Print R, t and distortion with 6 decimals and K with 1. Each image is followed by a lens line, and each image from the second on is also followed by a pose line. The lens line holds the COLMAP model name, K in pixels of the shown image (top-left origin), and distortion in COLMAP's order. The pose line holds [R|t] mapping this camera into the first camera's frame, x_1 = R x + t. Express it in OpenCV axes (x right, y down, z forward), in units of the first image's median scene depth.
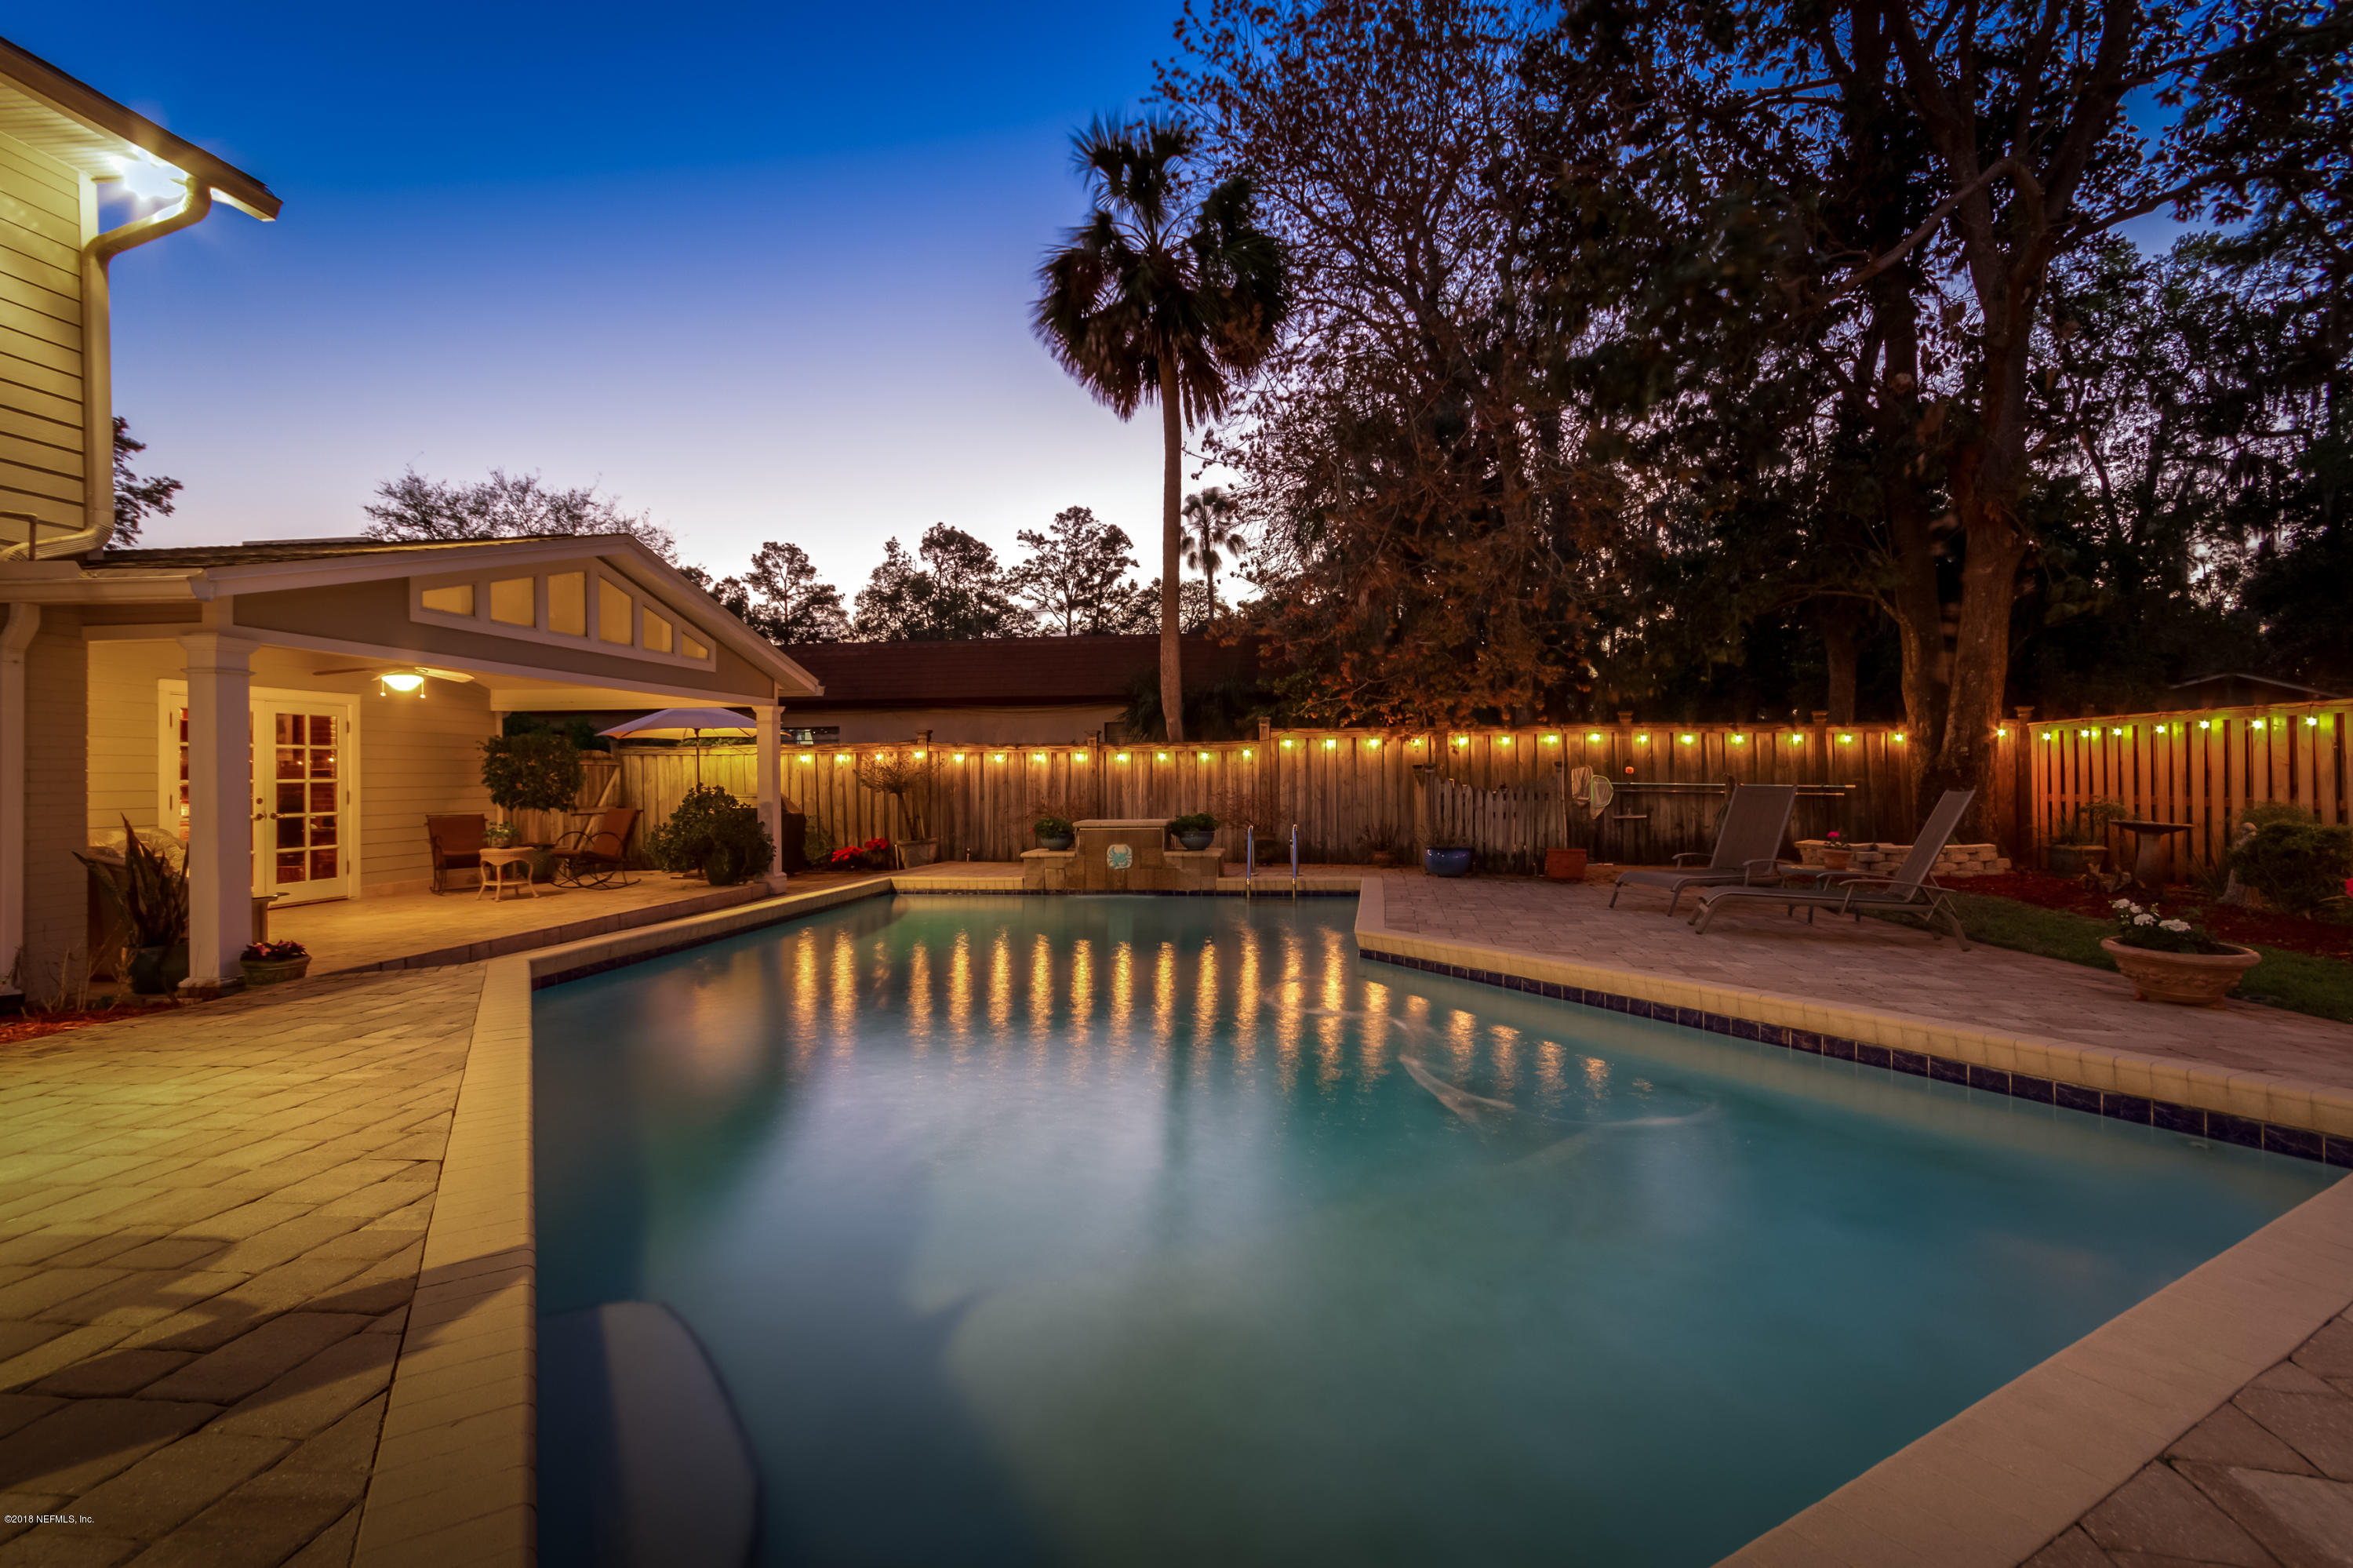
lens RADIAL K [[1096.6, 0, 1186.1], [0, 1096.6, 776.4], [0, 0, 1]] dist [0.008076, 0.000670]
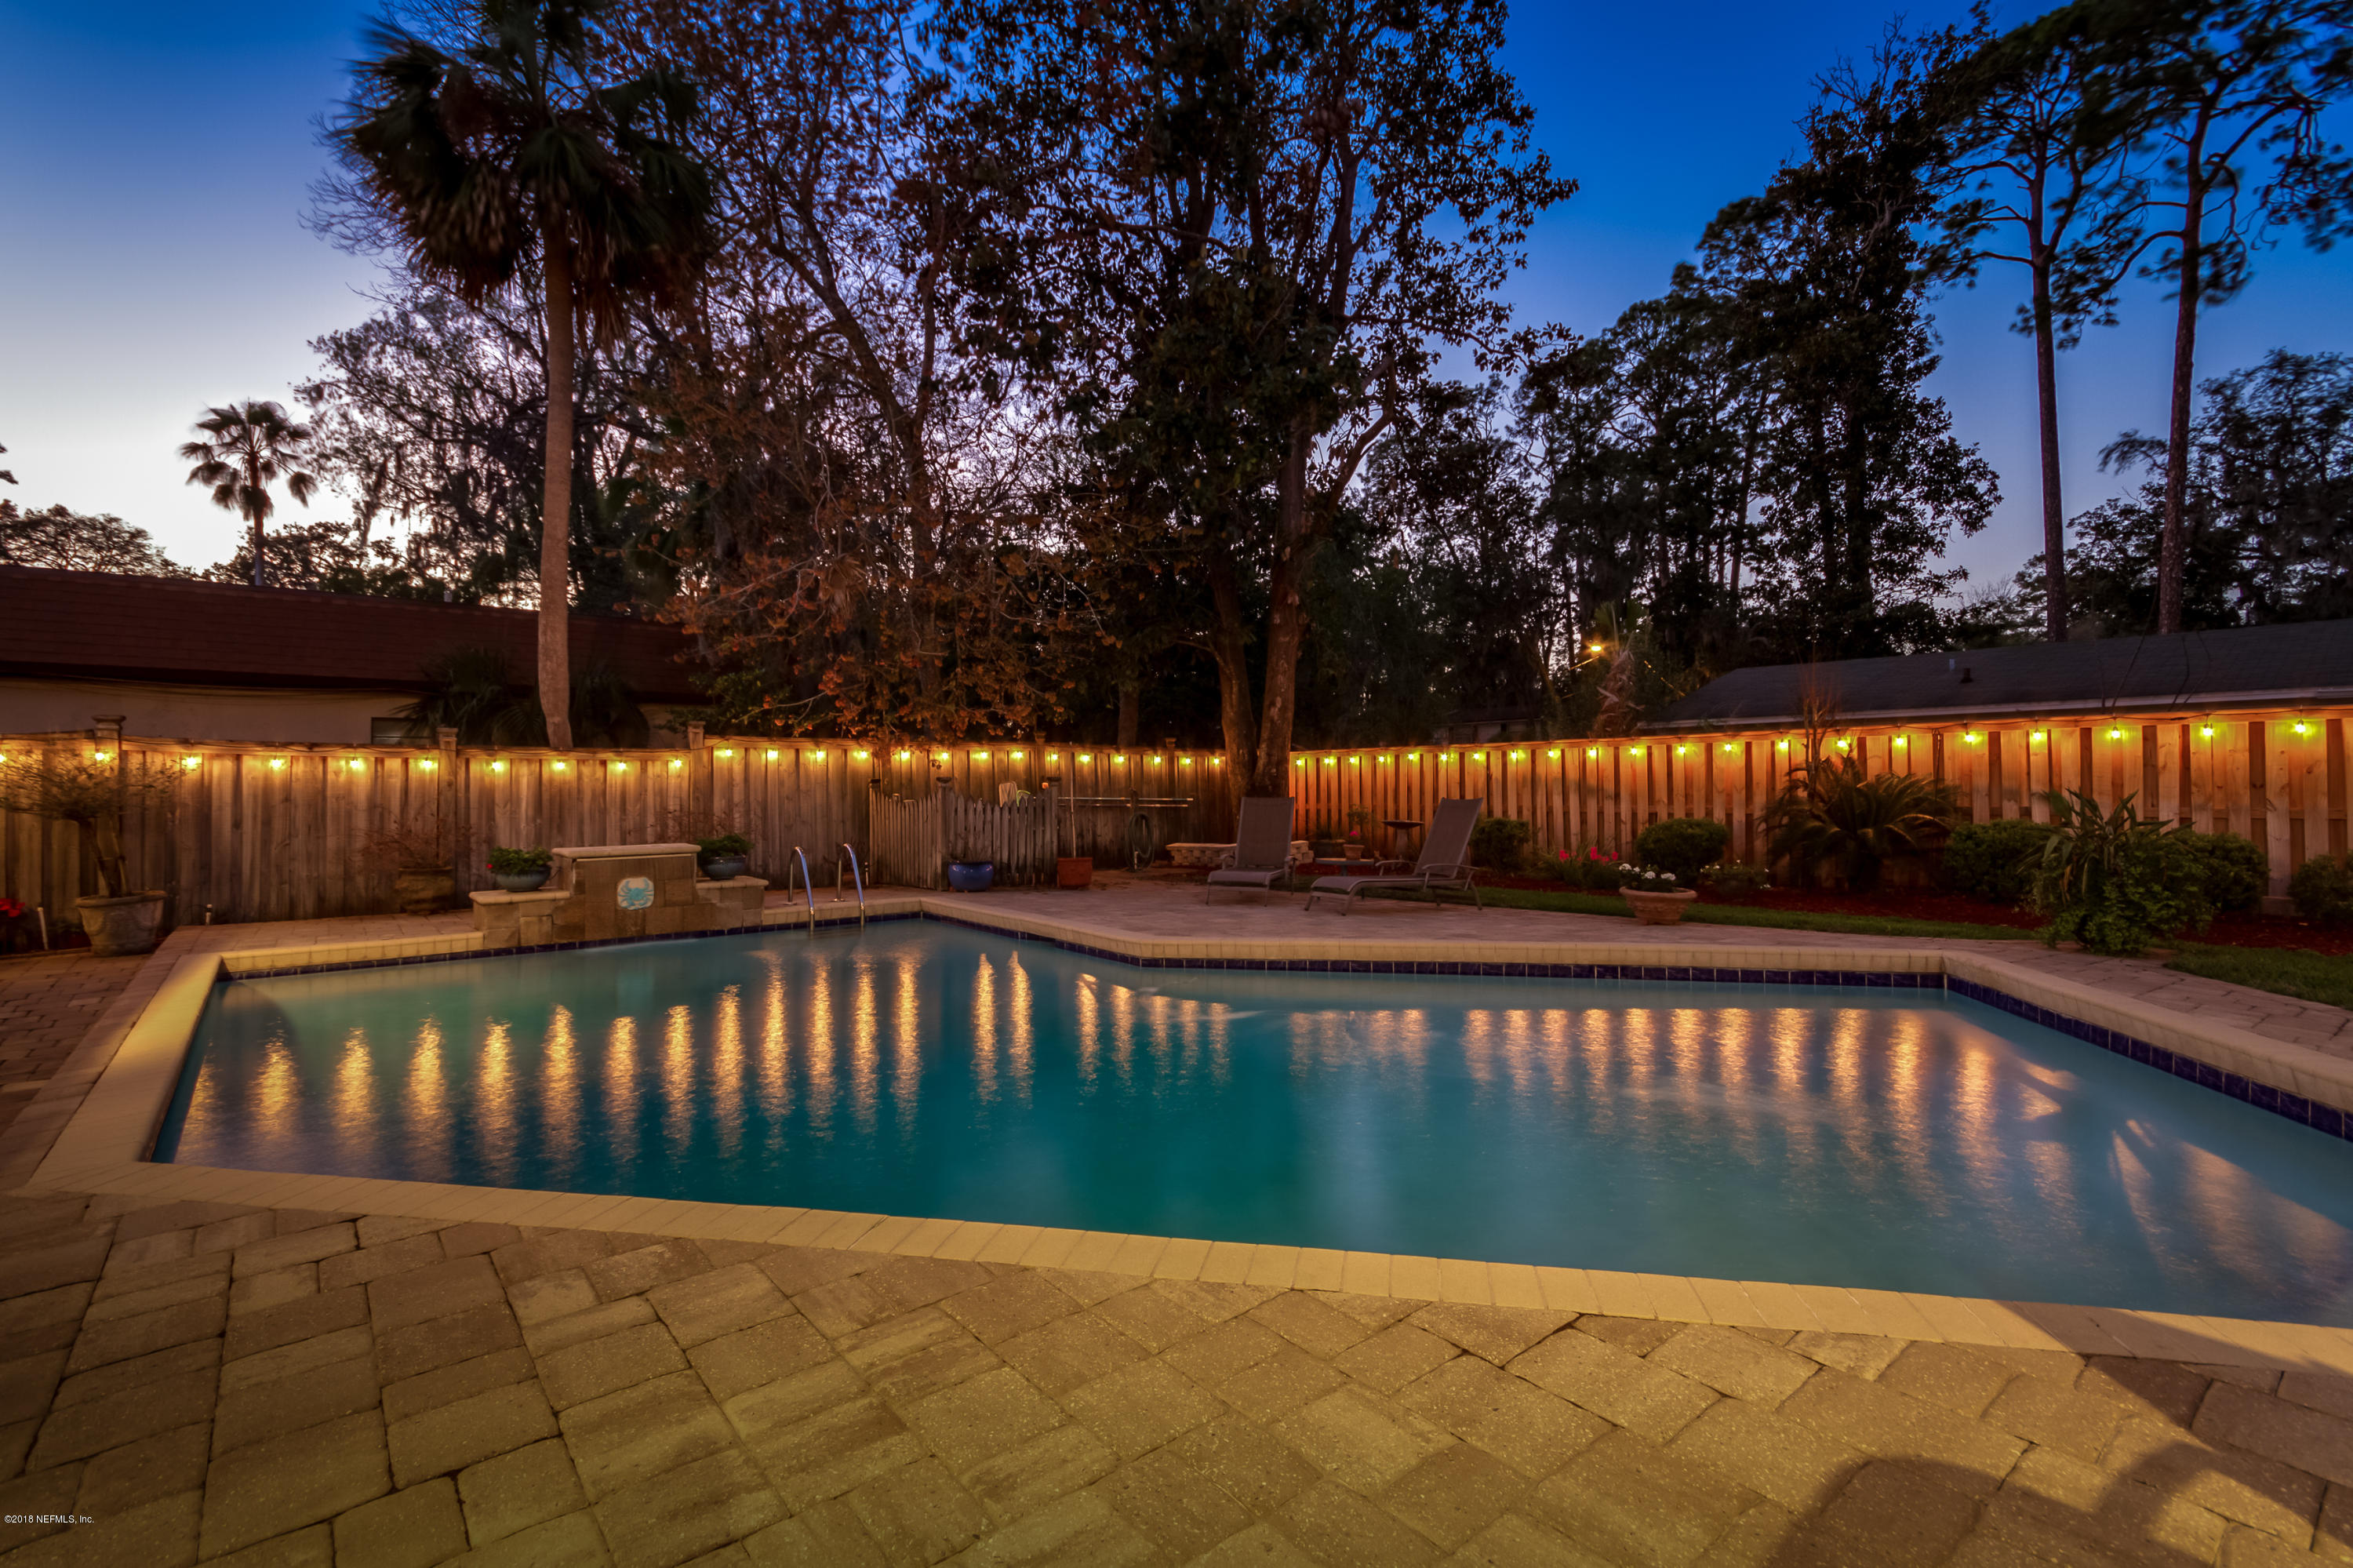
lens RADIAL K [[1088.3, 0, 1176.5], [0, 1088.3, 784.0], [0, 0, 1]] dist [0.006342, 0.000167]
pose [[0.675973, 0.005387, 0.736907, -0.308902], [0.002520, 0.999951, -0.009622, 0.003533], [-0.736922, 0.008361, 0.675926, 0.163575]]
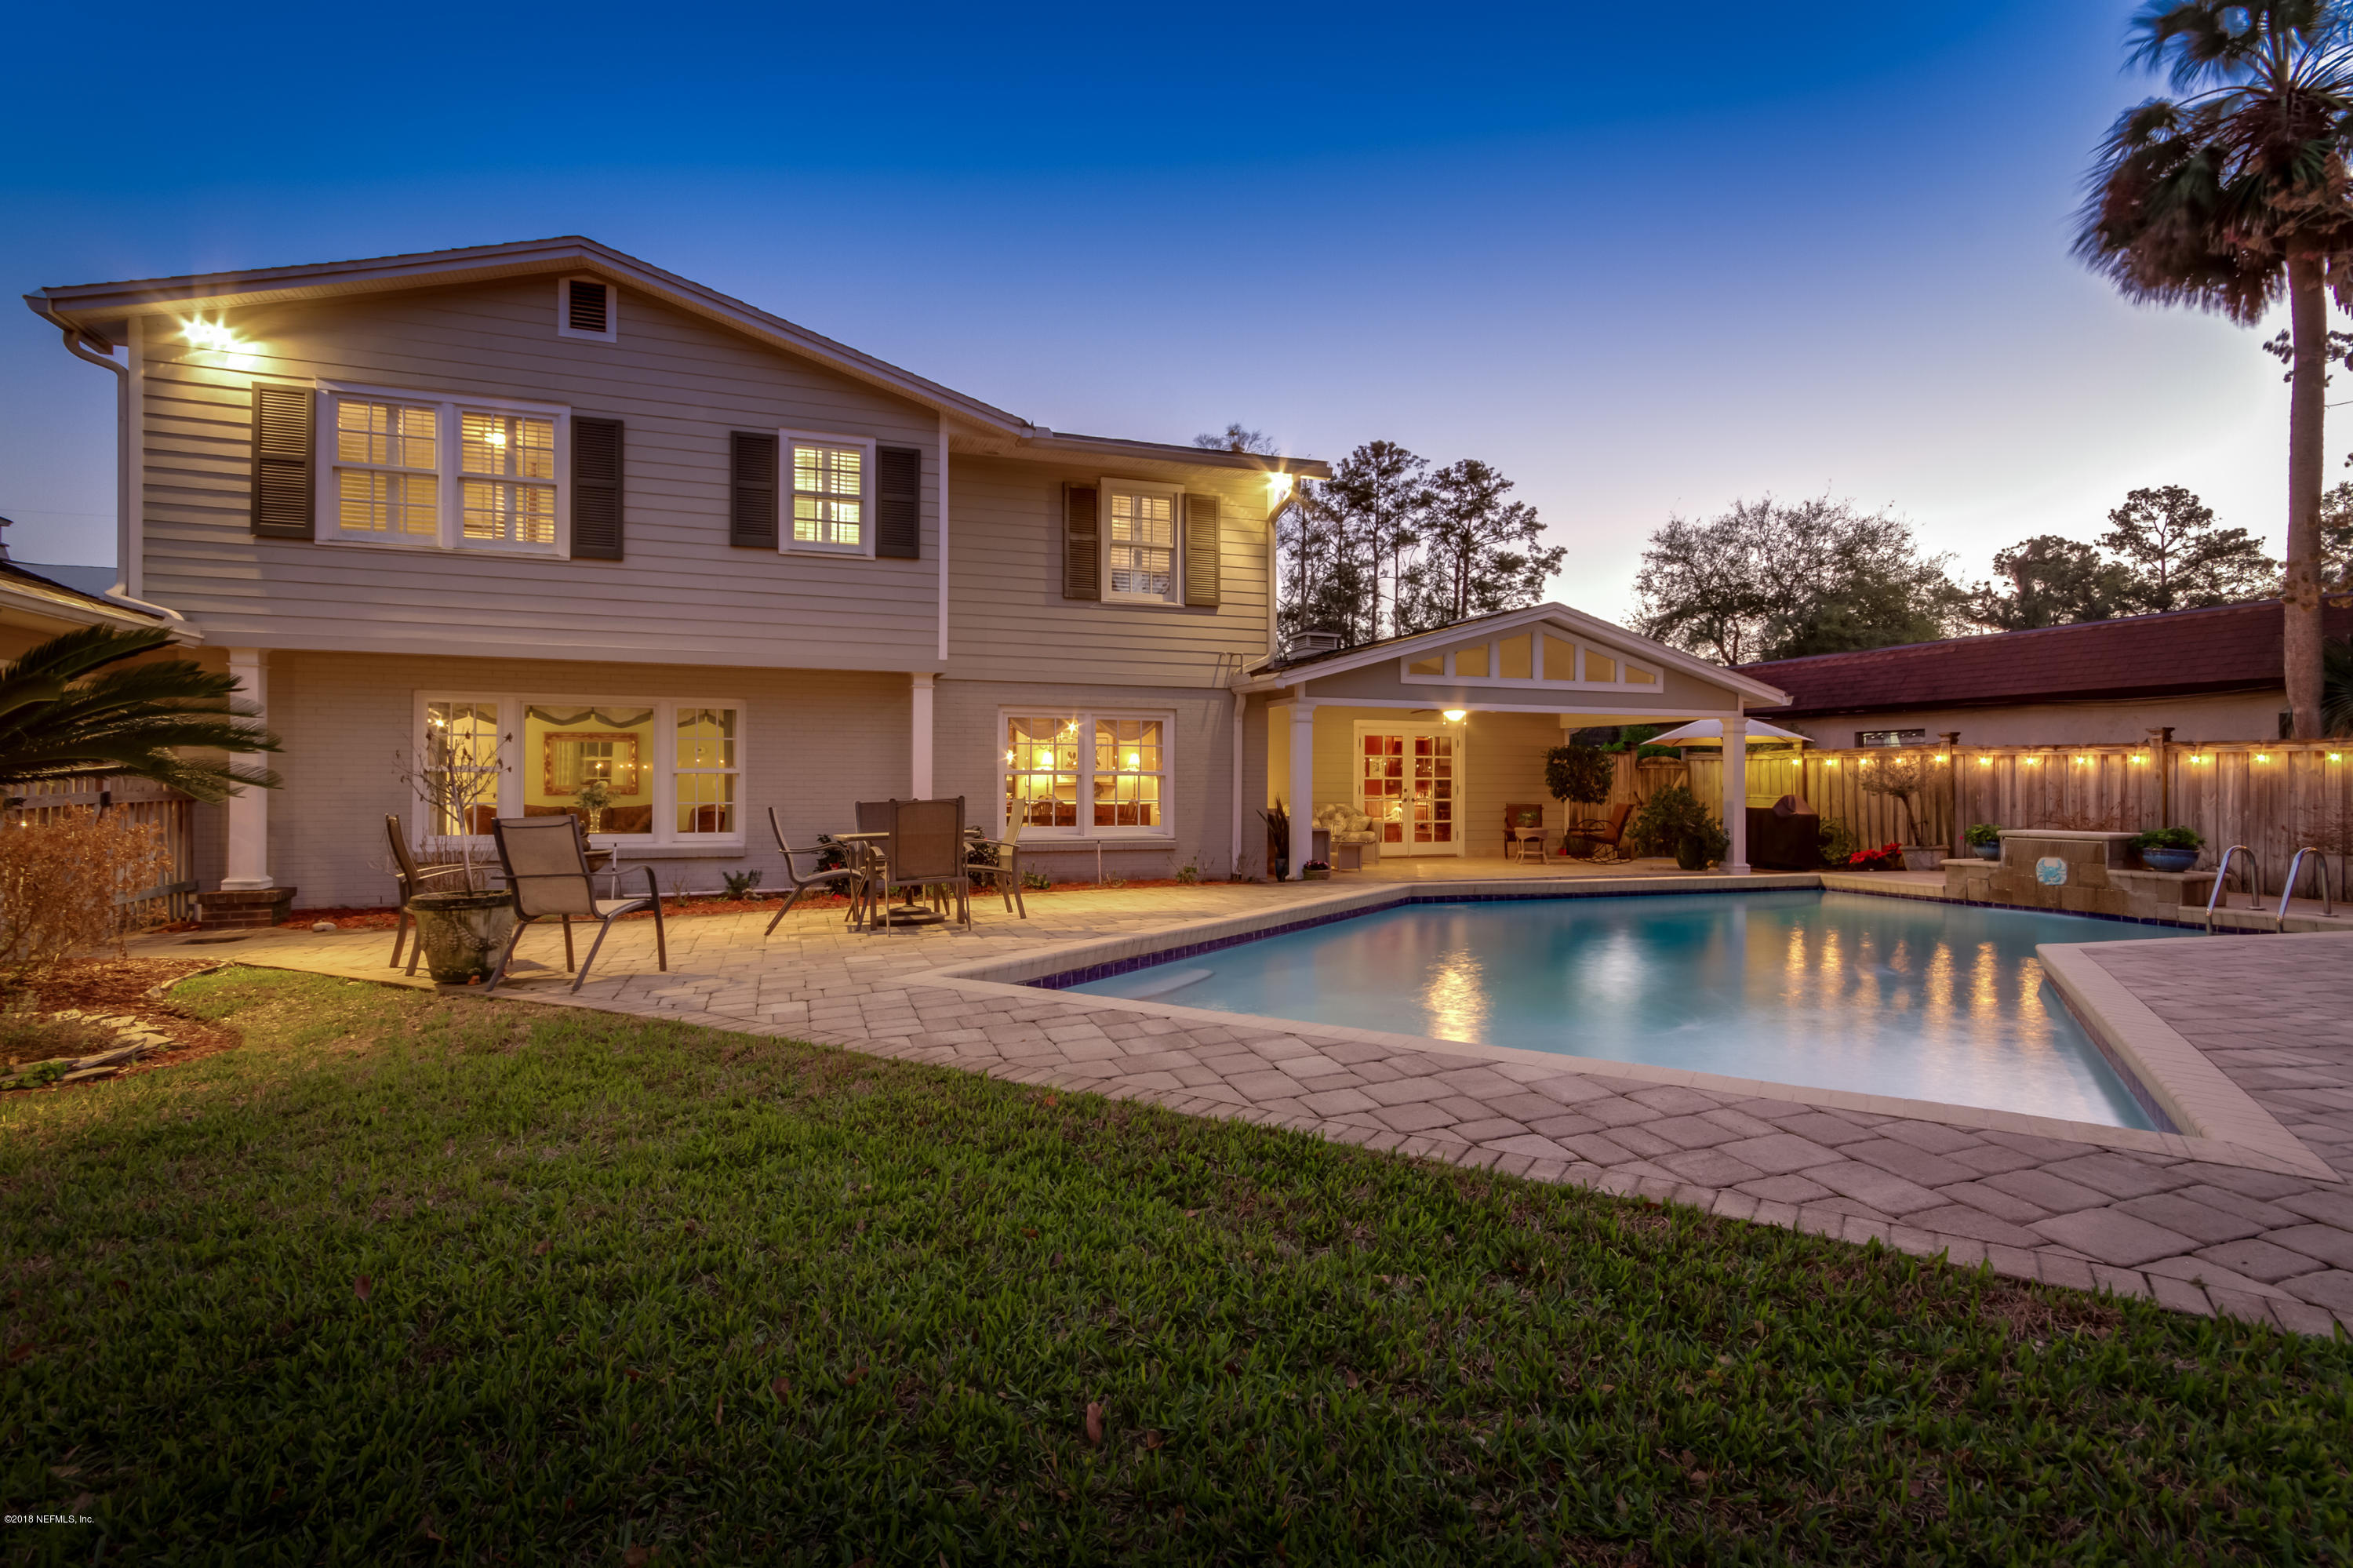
lens RADIAL K [[1158.7, 0, 1168.6], [0, 1158.7, 778.8], [0, 0, 1]] dist [0.021580, 0.001009]
pose [[0.447918, 0.008203, -0.894037, 0.393606], [-0.010067, 0.999941, 0.004131, 0.001127], [0.894018, 0.007150, 0.447974, -0.061664]]
